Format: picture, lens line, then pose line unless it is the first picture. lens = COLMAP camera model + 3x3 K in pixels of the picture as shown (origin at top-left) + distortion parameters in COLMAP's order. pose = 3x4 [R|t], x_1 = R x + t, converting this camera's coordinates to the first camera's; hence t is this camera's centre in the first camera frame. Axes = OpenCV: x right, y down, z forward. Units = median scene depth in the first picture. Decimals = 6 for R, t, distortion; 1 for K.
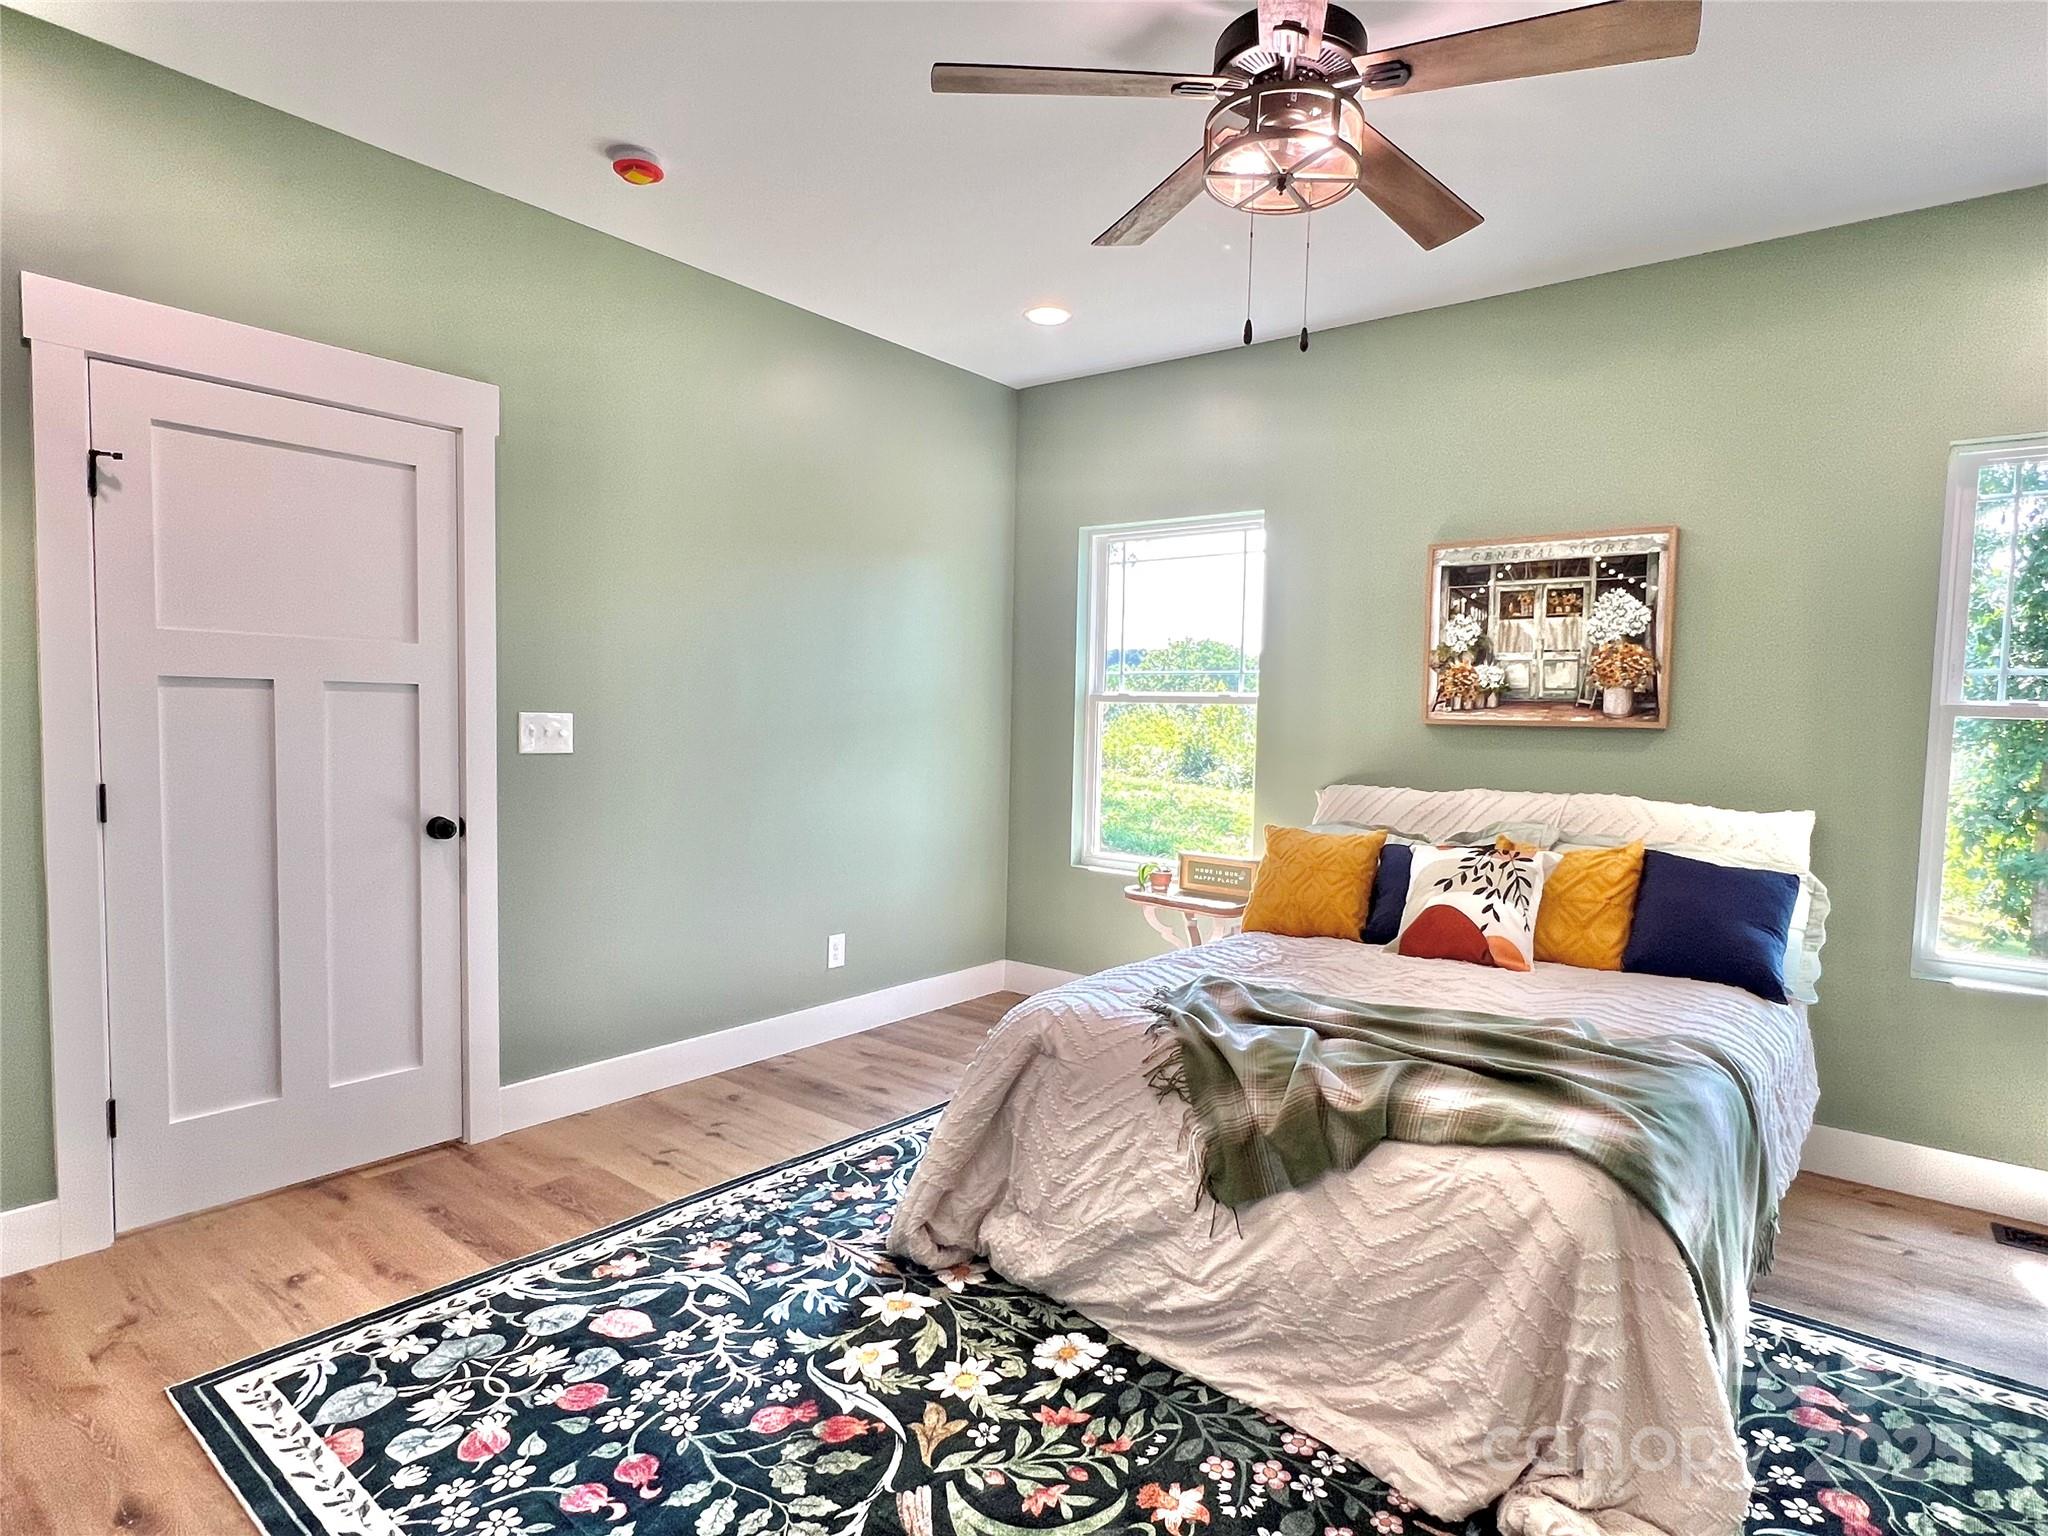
lens RADIAL K [[1083.5, 0, 1024.0], [0, 1083.5, 768.0], [0, 0, 1]] dist [-0.002734, -0.000335]
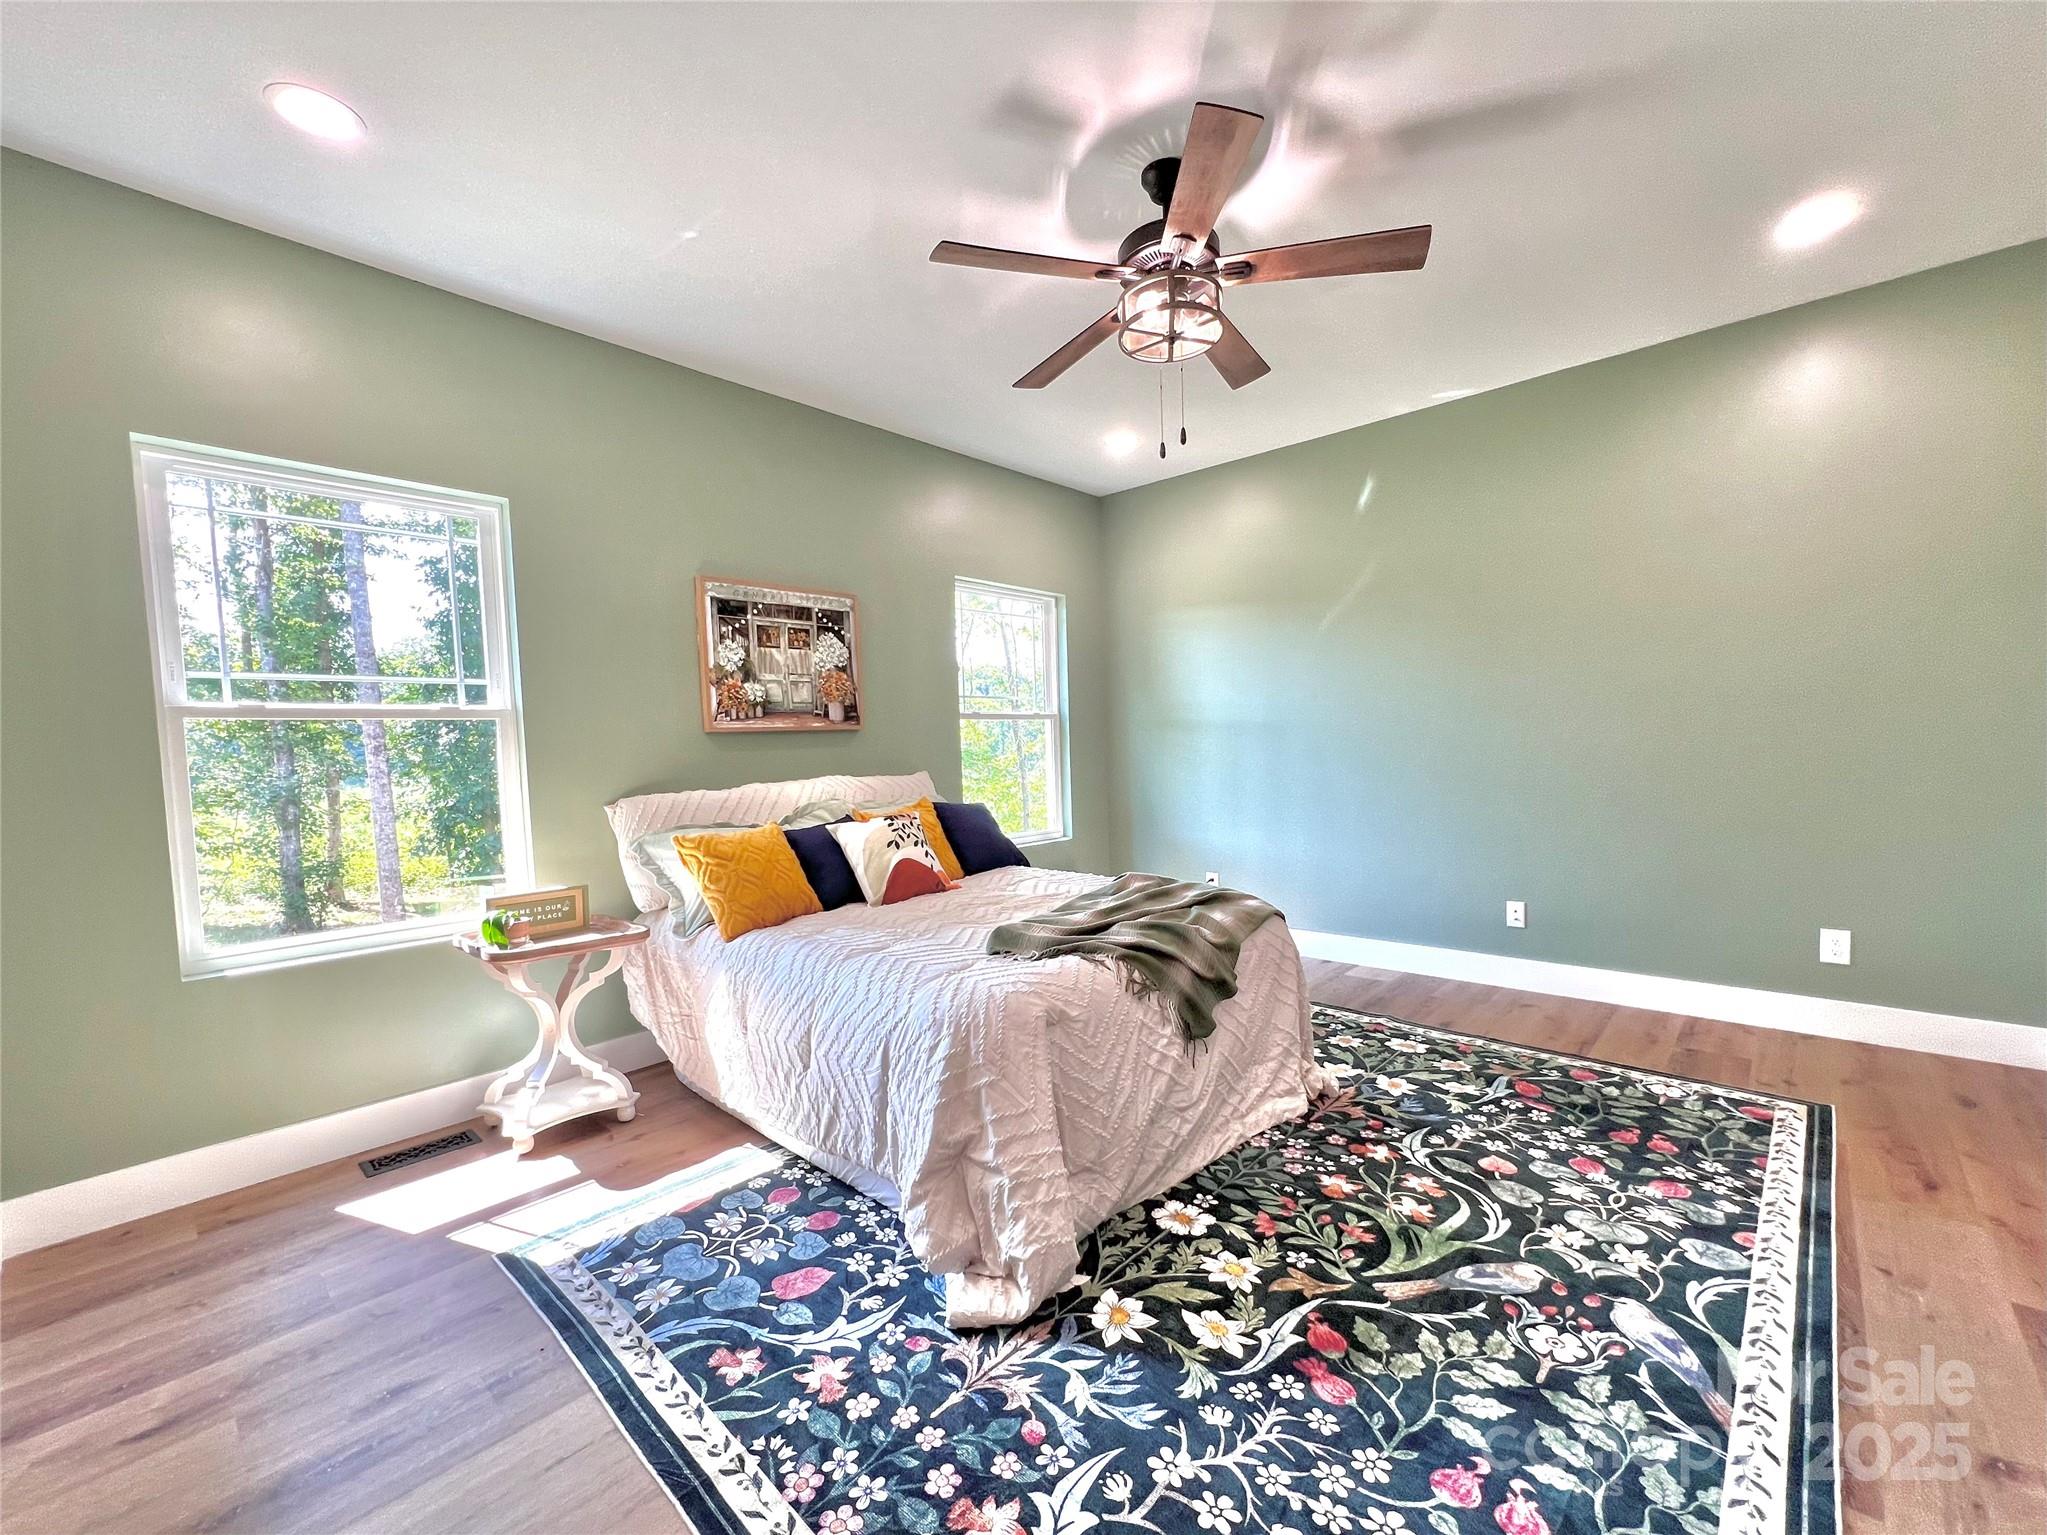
lens RADIAL K [[847.2, 0, 1028.5], [0, 847.2, 789.6], [0, 0, 1]] dist [-0.002064, 0.000308]
pose [[0.074414, -0.078582, 0.994126, -0.798382], [0.084987, 0.993763, 0.072192, -0.026045], [-0.993599, 0.079116, 0.080629, 0.946002]]
